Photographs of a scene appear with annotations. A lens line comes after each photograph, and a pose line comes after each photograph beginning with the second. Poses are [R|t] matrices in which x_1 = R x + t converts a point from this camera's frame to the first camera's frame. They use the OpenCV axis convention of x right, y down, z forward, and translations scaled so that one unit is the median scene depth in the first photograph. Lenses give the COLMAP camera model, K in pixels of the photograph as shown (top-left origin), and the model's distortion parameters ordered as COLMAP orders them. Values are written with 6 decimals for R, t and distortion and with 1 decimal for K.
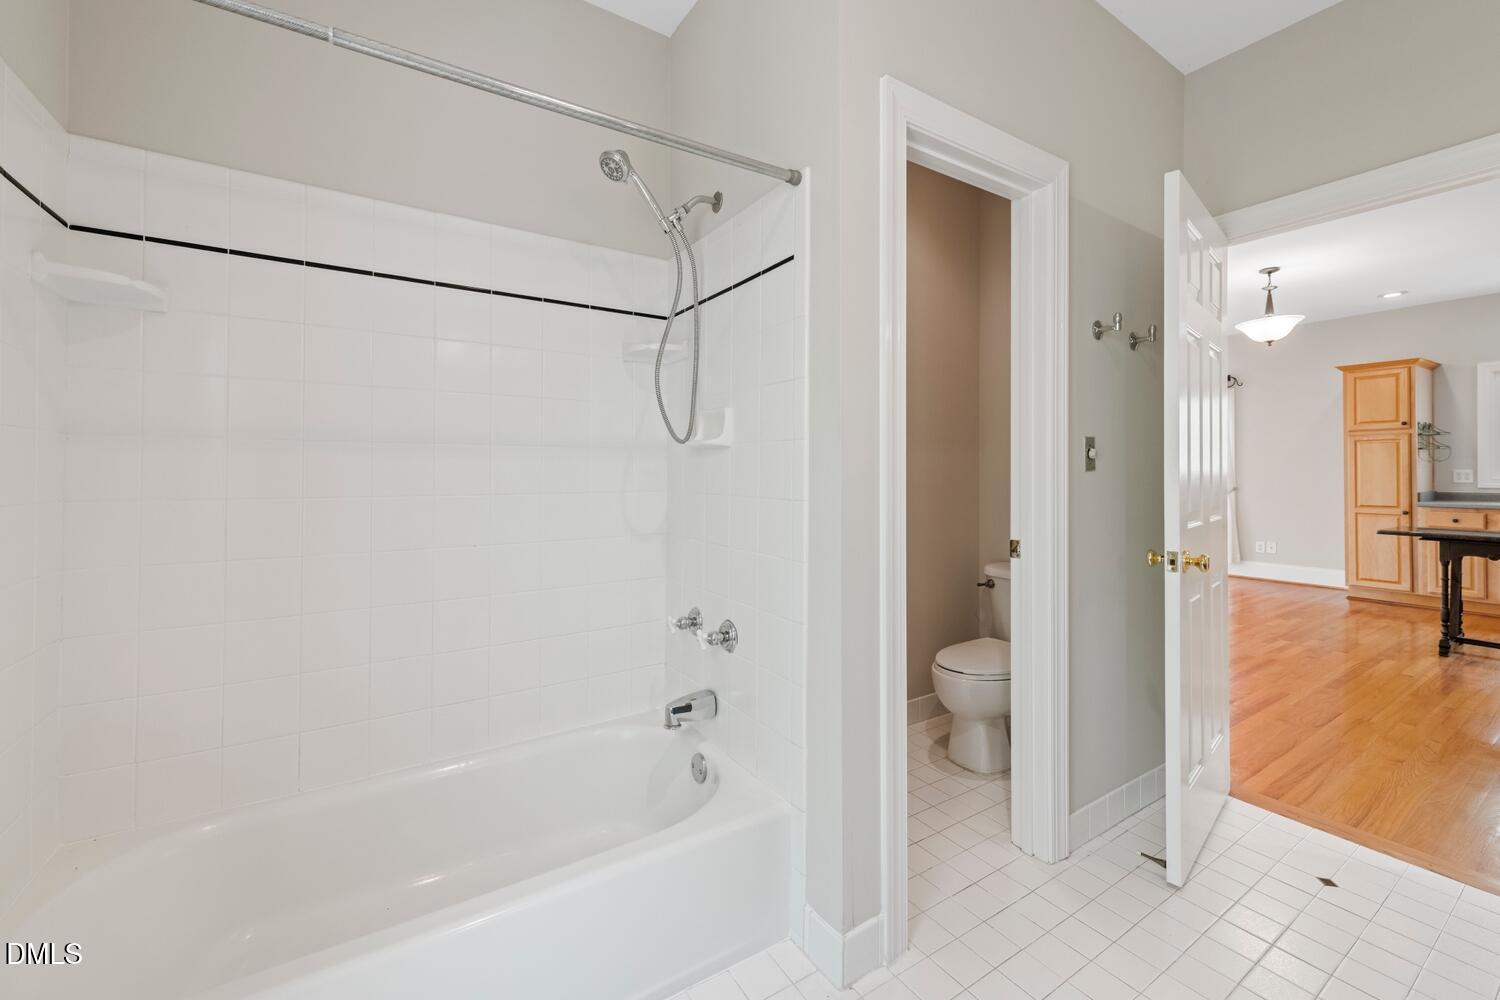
lens RADIAL K [[597.4, 0, 731.4], [0, 597.4, 467.3], [0, 0, 1]] dist [0.000526, 0.000167]
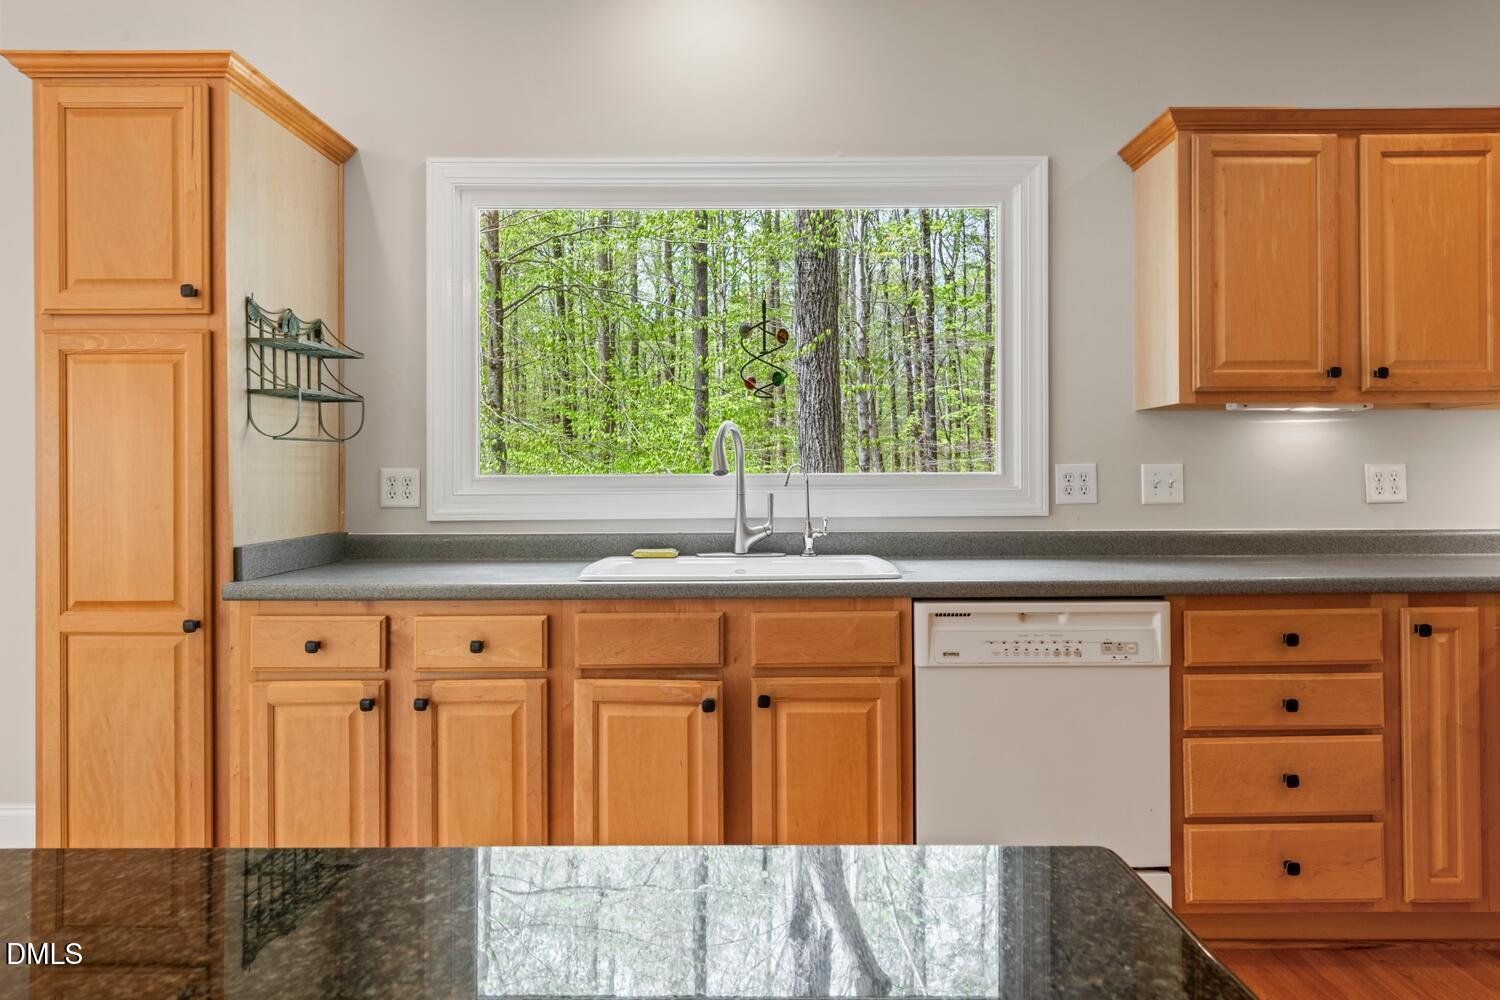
lens RADIAL K [[950.5, 0, 747.6], [0, 950.5, 476.5], [0, 0, 1]] dist [0.018864, -0.002746]
pose [[0.535193, 0.001194, 0.844729, 0.880132], [-0.004891, 0.999987, 0.001685, 0.006781], [-0.844716, -0.005033, 0.535192, 0.549182]]
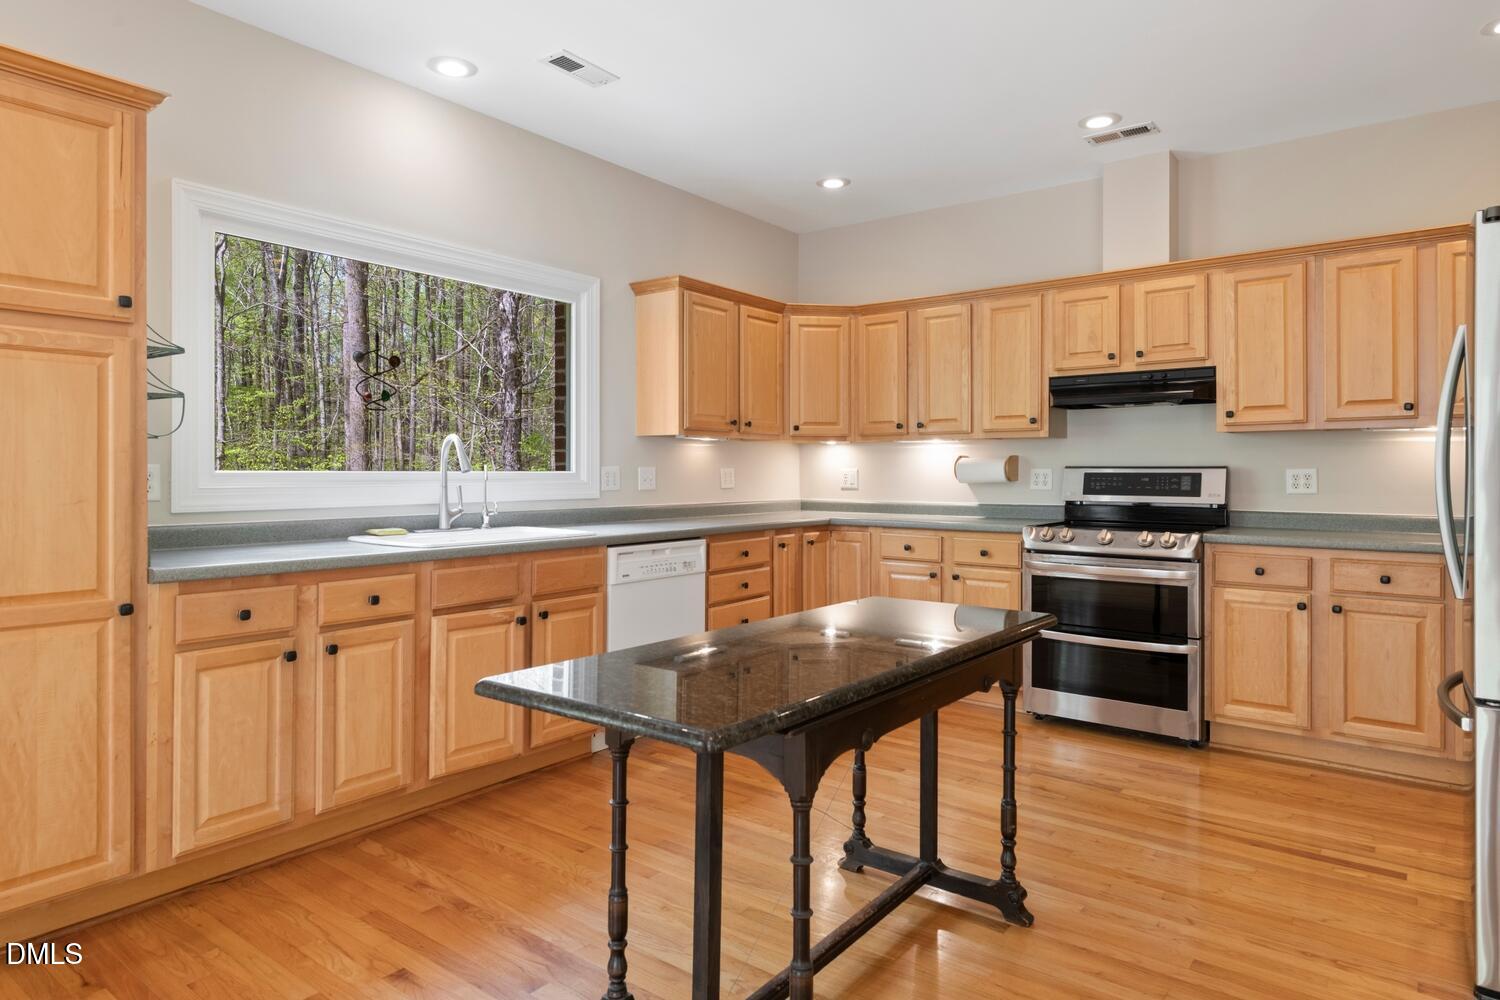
lens RADIAL K [[899.3, 0, 737.5], [0, 899.3, 478.5], [0, 0, 1]] dist [0.016908, -0.004943]
pose [[-0.332391, -0.003119, 0.943136, 0.599670], [-0.007305, 0.999973, 0.000732, 0.009272], [-0.943113, -0.006646, -0.332405, 0.847421]]
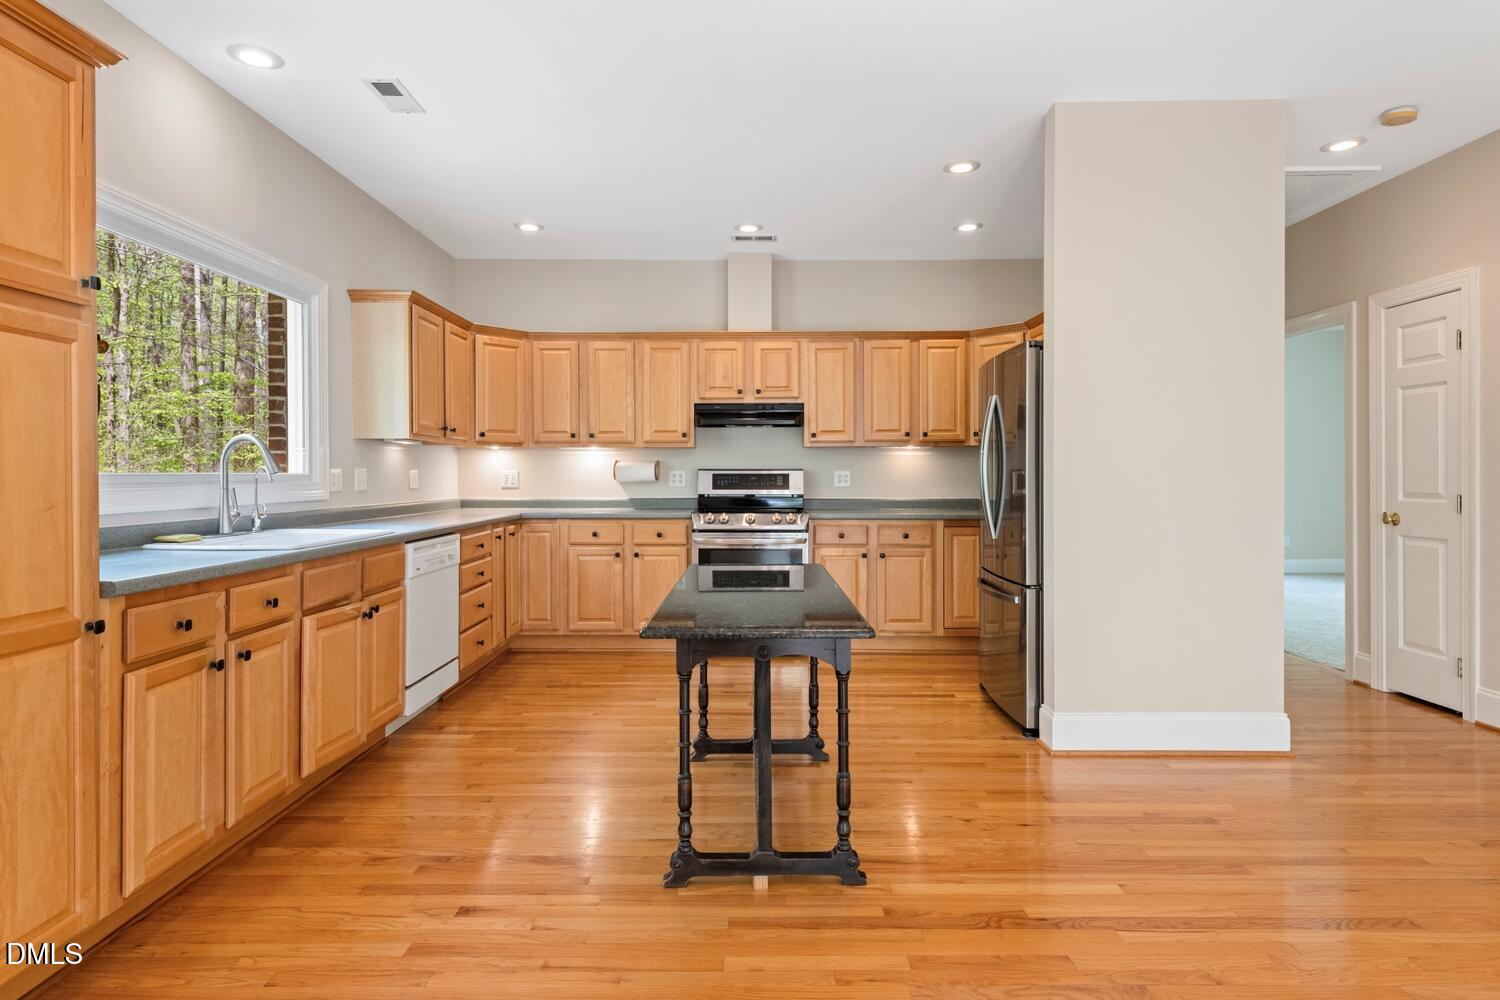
lens RADIAL K [[815.4, 0, 750.9], [0, 815.4, 488.5], [0, 0, 1]] dist [0.016851, -0.004943]
pose [[-0.842536, -0.005367, 0.538614, 0.679290], [-0.000426, 0.999957, 0.009298, 0.011504], [-0.538640, 0.007605, -0.842501, 1.123709]]
